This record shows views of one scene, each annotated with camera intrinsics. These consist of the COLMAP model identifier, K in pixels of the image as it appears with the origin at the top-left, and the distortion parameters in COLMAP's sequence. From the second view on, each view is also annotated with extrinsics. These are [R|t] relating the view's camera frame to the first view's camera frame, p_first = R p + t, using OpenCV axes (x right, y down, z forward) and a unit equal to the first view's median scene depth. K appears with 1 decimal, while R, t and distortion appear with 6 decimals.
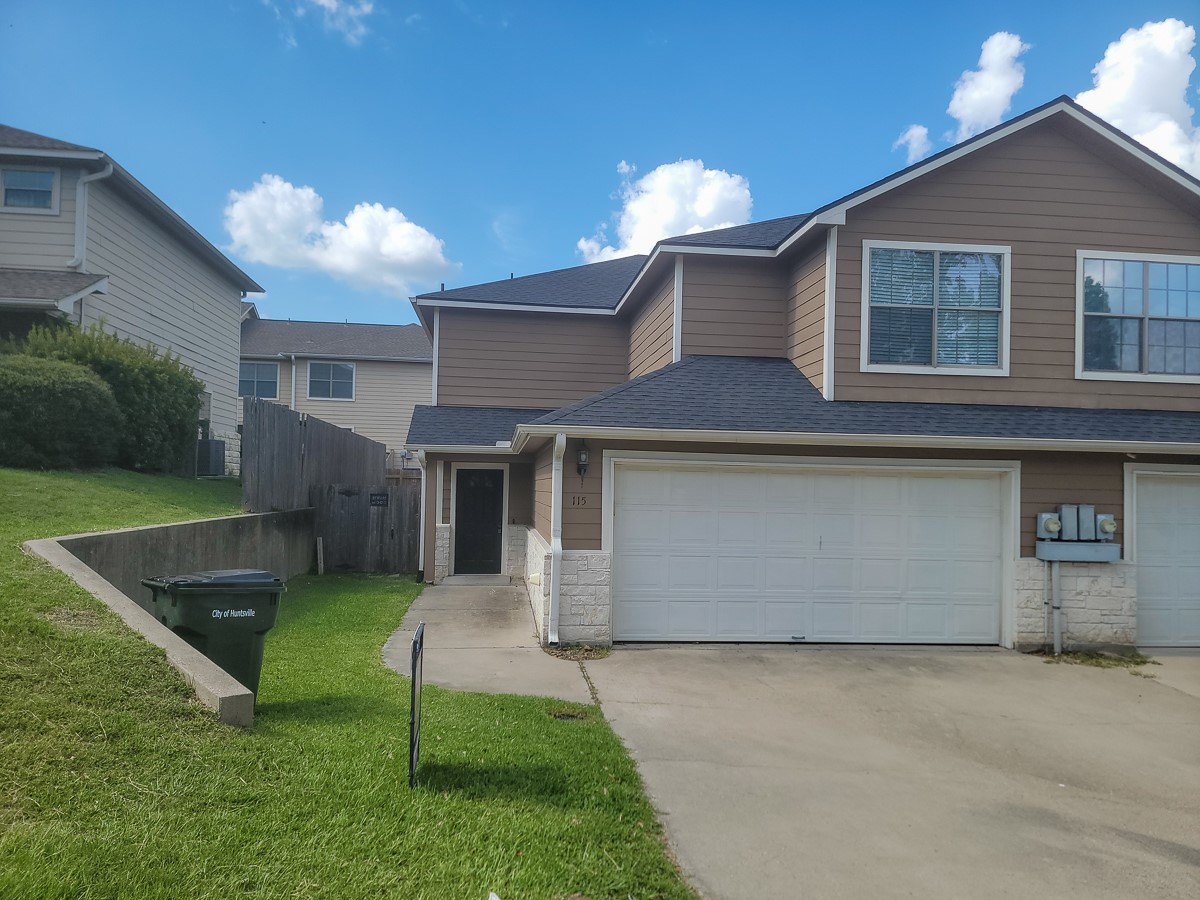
lens RADIAL K [[833.0, 0, 600.0], [0, 833.0, 450.0], [0, 0, 1]] dist [0.118700, -0.135026]
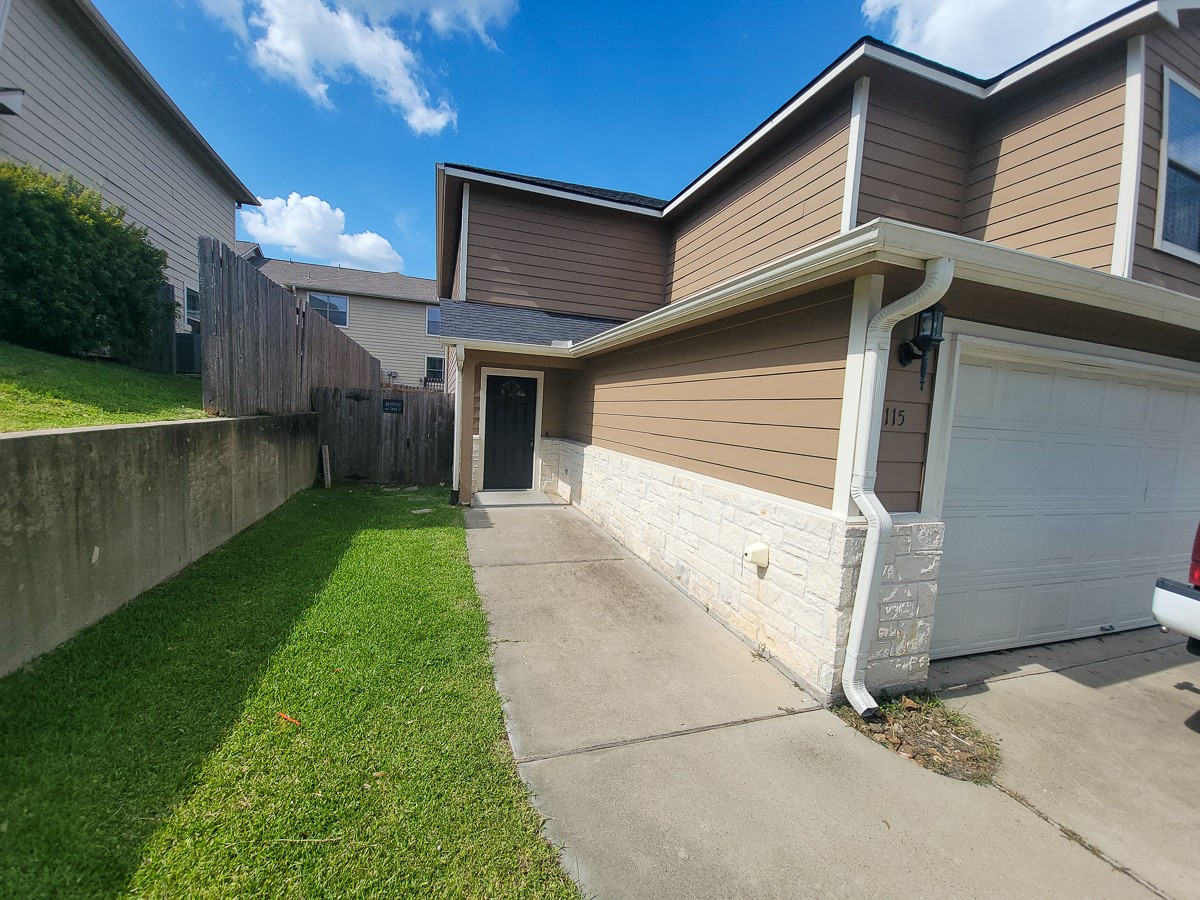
lens RADIAL K [[487.3, 0, 601.8], [0, 487.3, 451.9], [0, 0, 1]] dist [0.002781, -0.005689]
pose [[0.978826, 0.017496, 0.203944, -0.156603], [-0.044601, 0.990631, 0.129078, 0.031406], [-0.199775, -0.135441, 0.970436, 0.455904]]
